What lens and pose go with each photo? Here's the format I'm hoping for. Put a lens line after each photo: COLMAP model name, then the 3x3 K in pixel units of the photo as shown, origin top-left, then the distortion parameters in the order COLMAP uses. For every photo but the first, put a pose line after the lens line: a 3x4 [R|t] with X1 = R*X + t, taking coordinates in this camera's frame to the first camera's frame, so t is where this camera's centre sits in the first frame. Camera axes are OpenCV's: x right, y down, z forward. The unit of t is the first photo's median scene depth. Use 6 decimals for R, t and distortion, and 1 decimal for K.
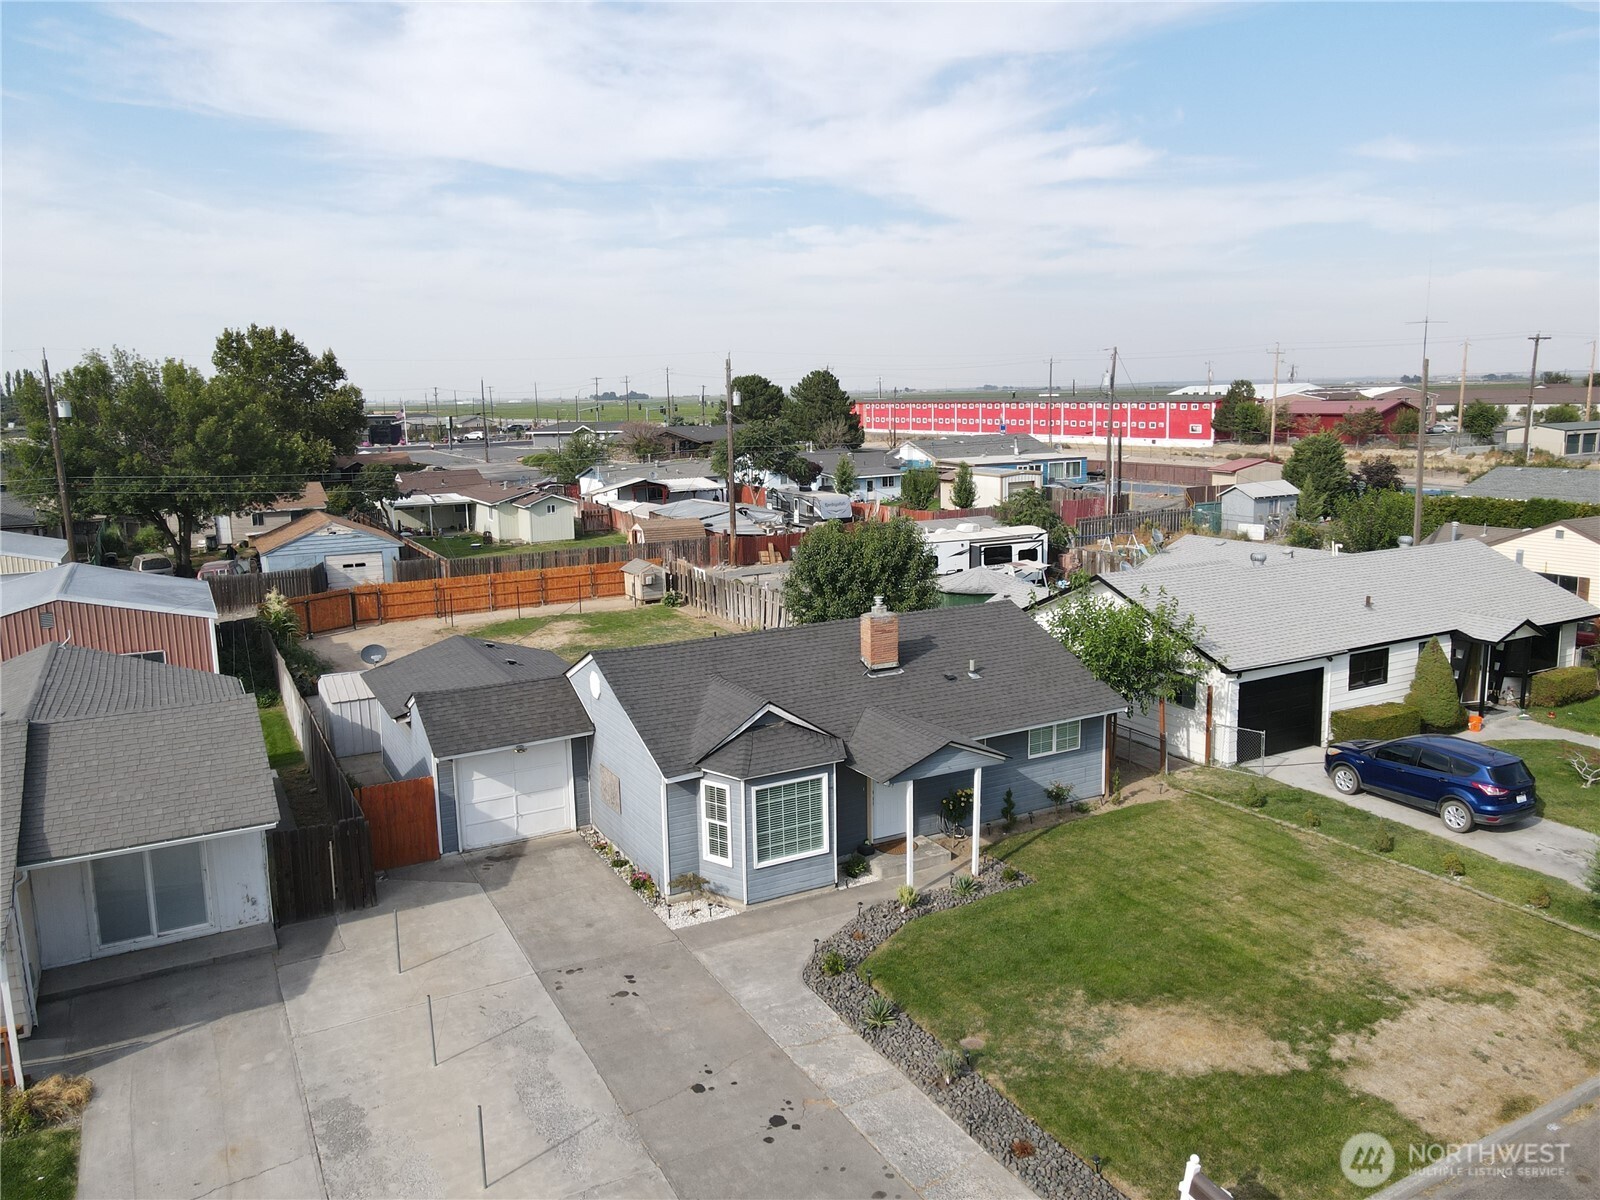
lens RADIAL K [[1180.5, 0, 801.7], [0, 1180.5, 600.4], [0, 0, 1]] dist [-0.004216, 0.022760]
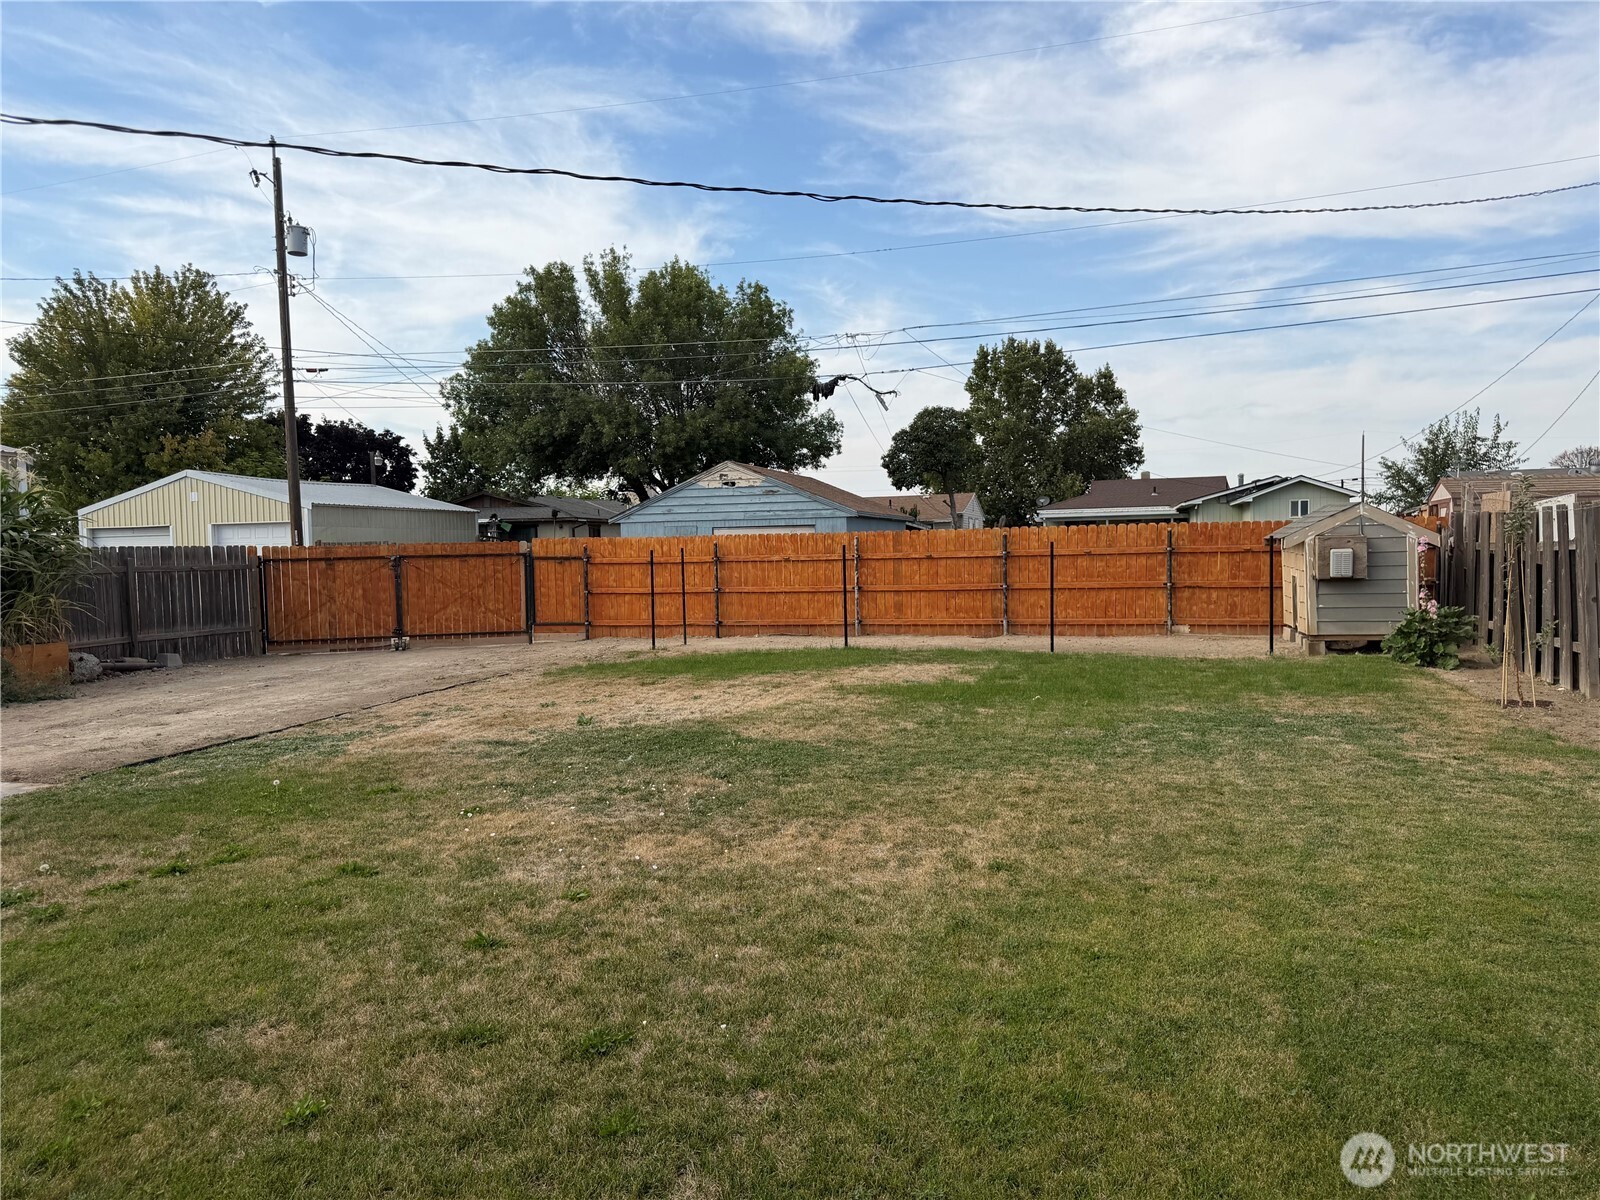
lens RADIAL K [[1138.1, 0, 792.5], [0, 1138.1, 598.2], [0, 0, 1]] dist [0.039160, 0.000713]
pose [[0.707256, 0.036636, -0.706007, -0.072656], [-0.119546, 0.990472, -0.068360, 0.053134], [0.696776, 0.132748, 0.704898, 1.650760]]
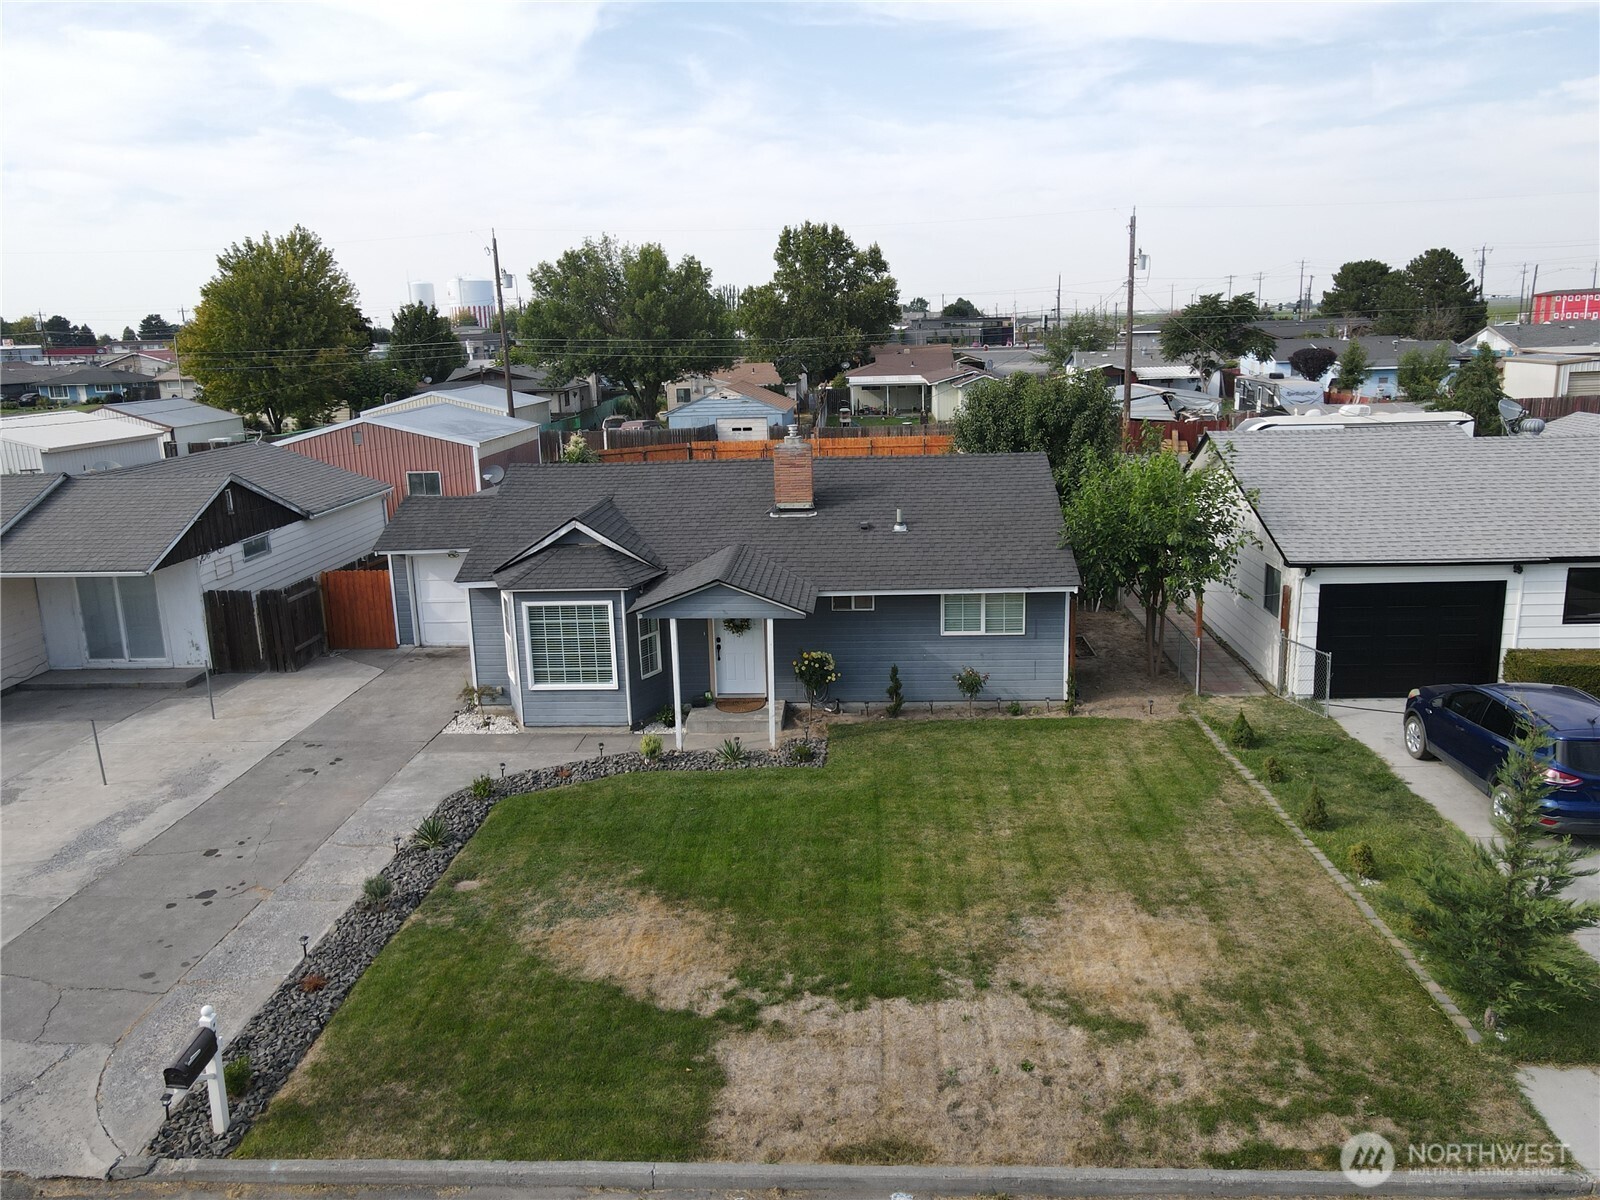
lens RADIAL K [[1180.5, 0, 798.0], [0, 1180.5, 593.0], [0, 0, 1]] dist [-0.004216, 0.022760]
pose [[0.846694, 0.113852, -0.519757, 0.569298], [-0.079479, 0.992942, 0.088030, 0.045849], [0.526111, -0.033225, 0.849767, 0.285880]]
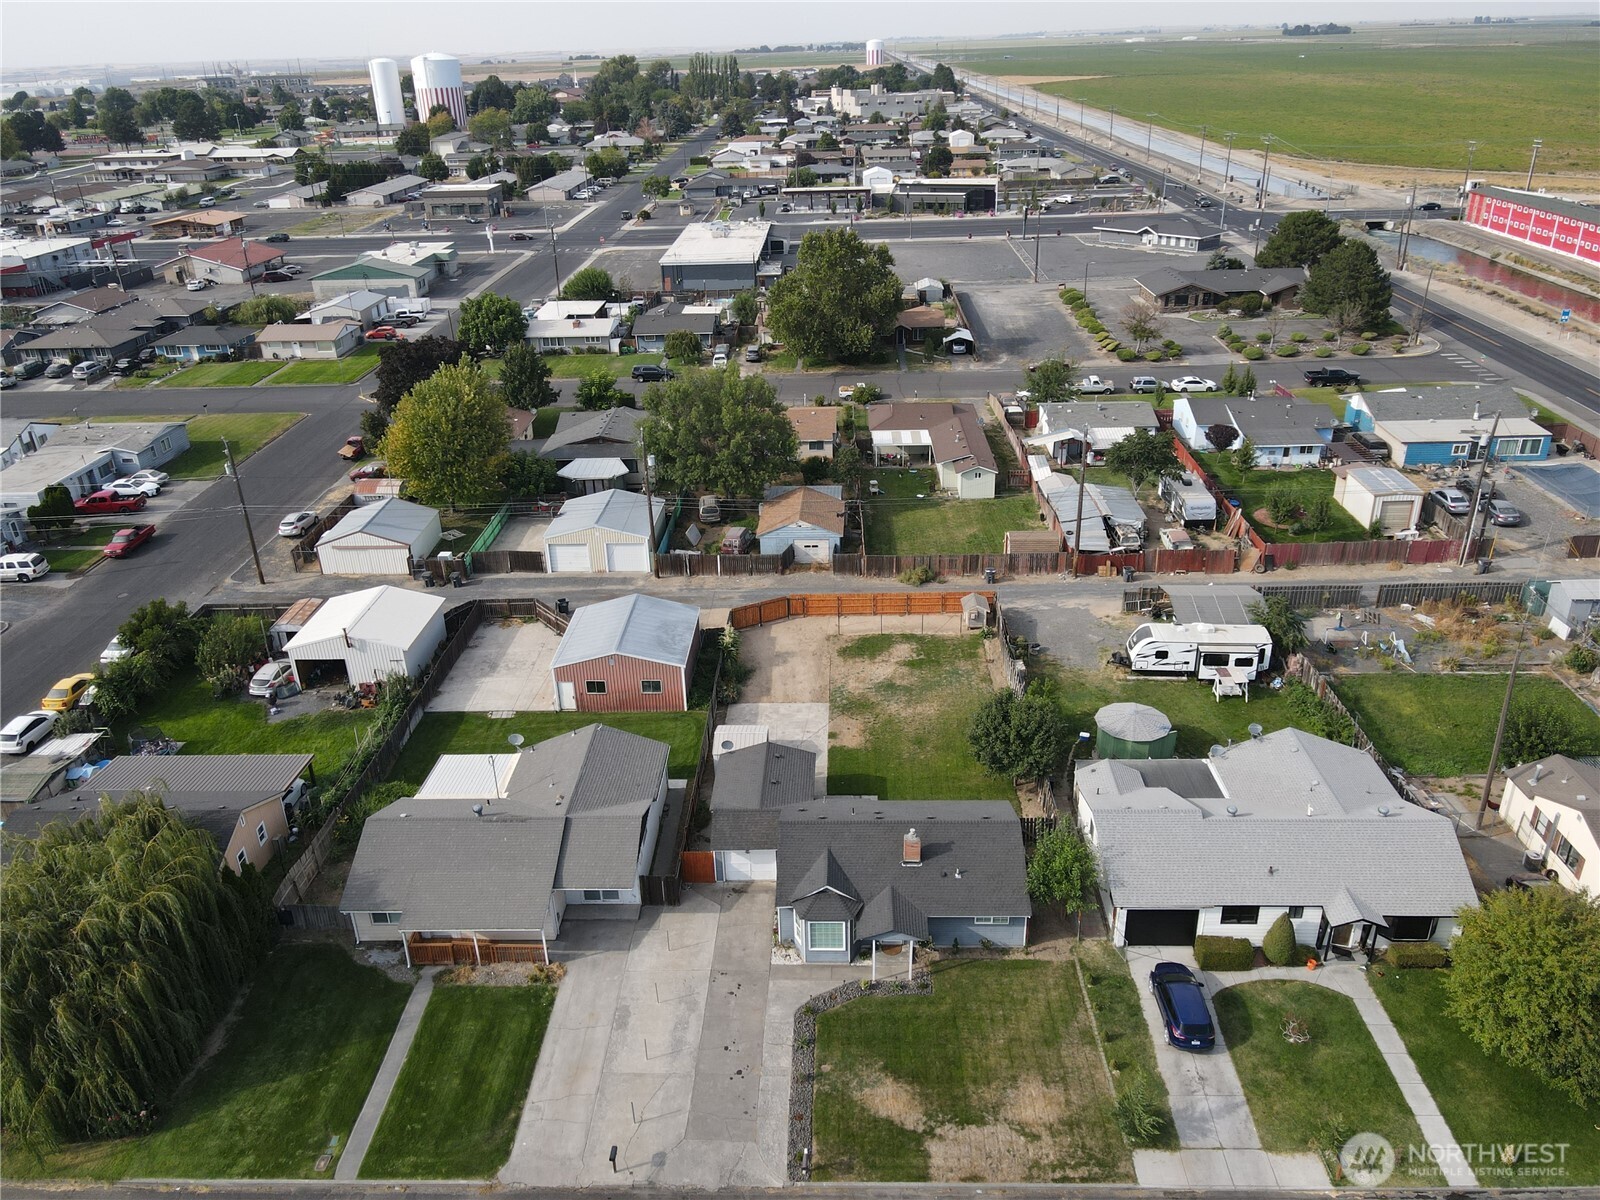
lens RADIAL K [[1180.5, 0, 794.6], [0, 1180.5, 601.9], [0, 0, 1]] dist [-0.004216, 0.022760]
pose [[0.860274, 0.216856, -0.461414, 0.788892], [-0.075709, 0.949334, 0.305014, -1.038222], [0.504180, -0.227462, 0.833105, -0.734130]]
